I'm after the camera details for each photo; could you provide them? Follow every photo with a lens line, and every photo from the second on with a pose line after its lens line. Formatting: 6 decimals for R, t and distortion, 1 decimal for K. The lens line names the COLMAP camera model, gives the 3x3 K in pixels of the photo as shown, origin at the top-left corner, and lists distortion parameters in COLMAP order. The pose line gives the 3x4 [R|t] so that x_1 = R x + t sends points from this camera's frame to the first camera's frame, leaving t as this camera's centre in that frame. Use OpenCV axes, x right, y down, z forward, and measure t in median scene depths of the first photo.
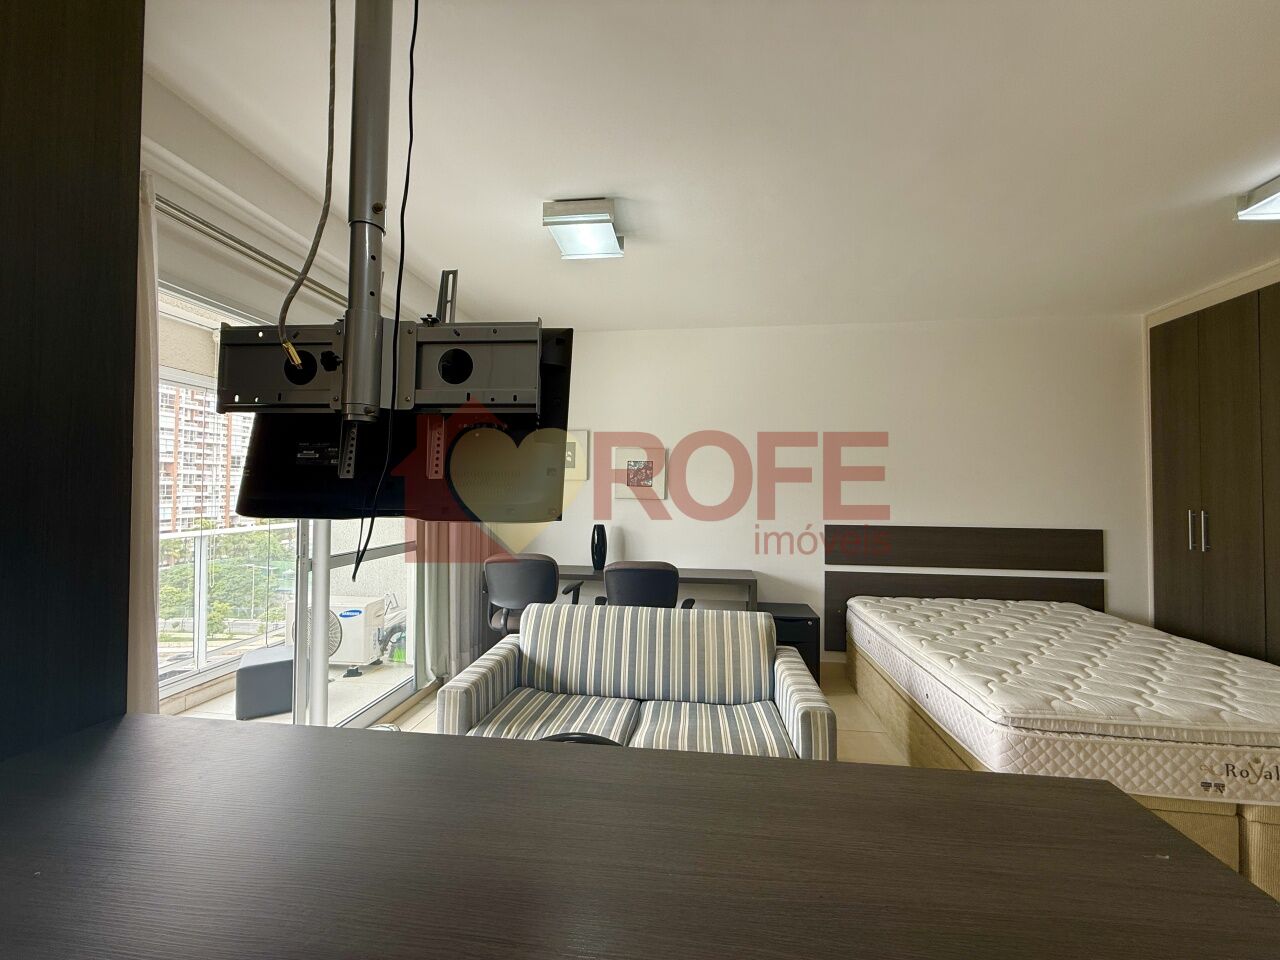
lens RADIAL K [[508.5, 0, 635.9], [0, 508.5, 481.6], [0, 0, 1]] dist [0.005115, 0.000091]
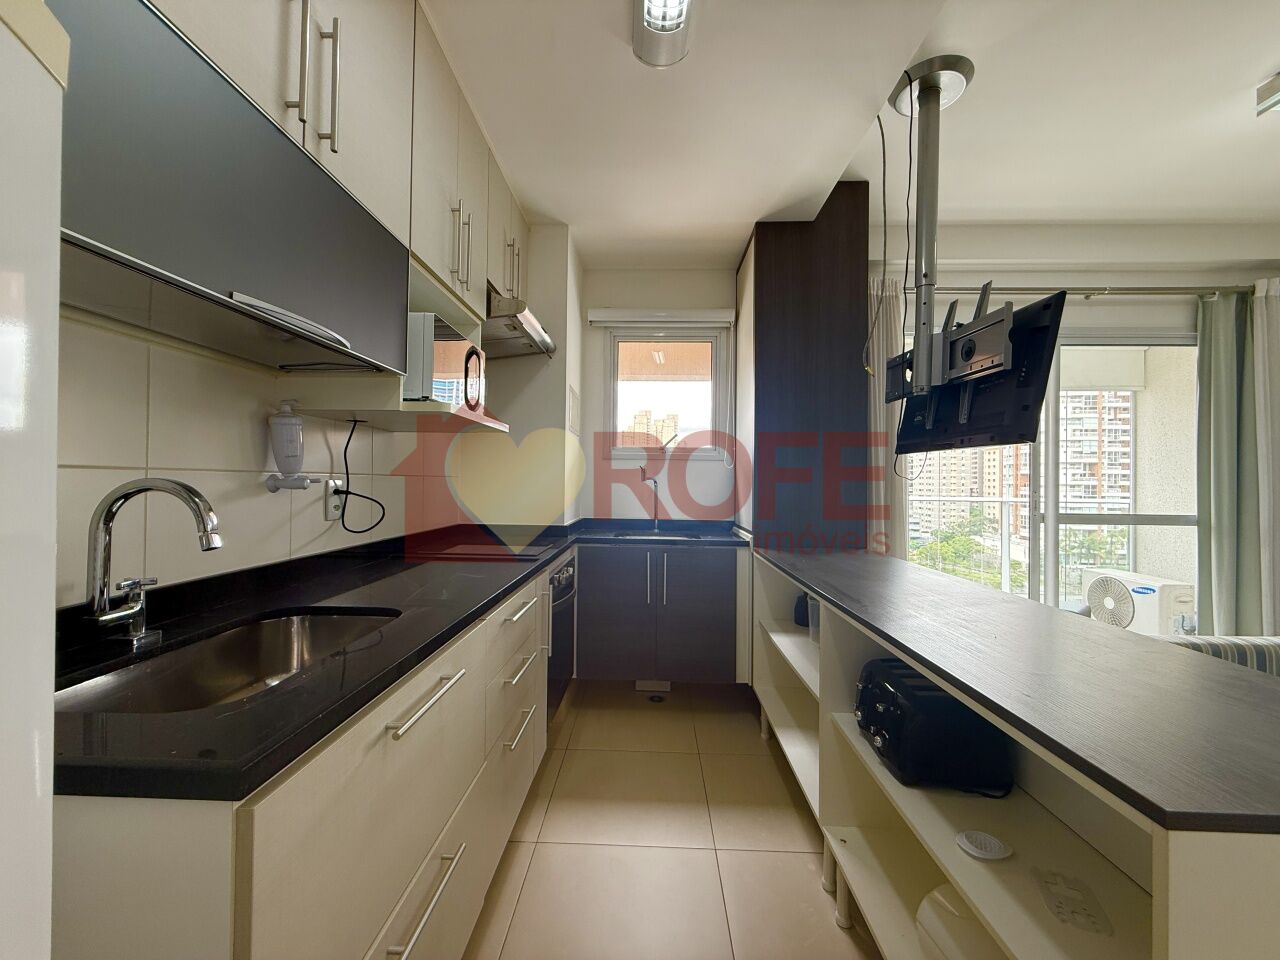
lens RADIAL K [[508.5, 0, 641.5], [0, 508.5, 476.1], [0, 0, 1]] dist [0.005115, 0.000091]
pose [[0.105496, -0.016468, -0.994283, 0.470575], [0.005621, 0.999857, -0.015963, 0.078926], [0.994404, -0.003905, 0.105573, -0.076786]]
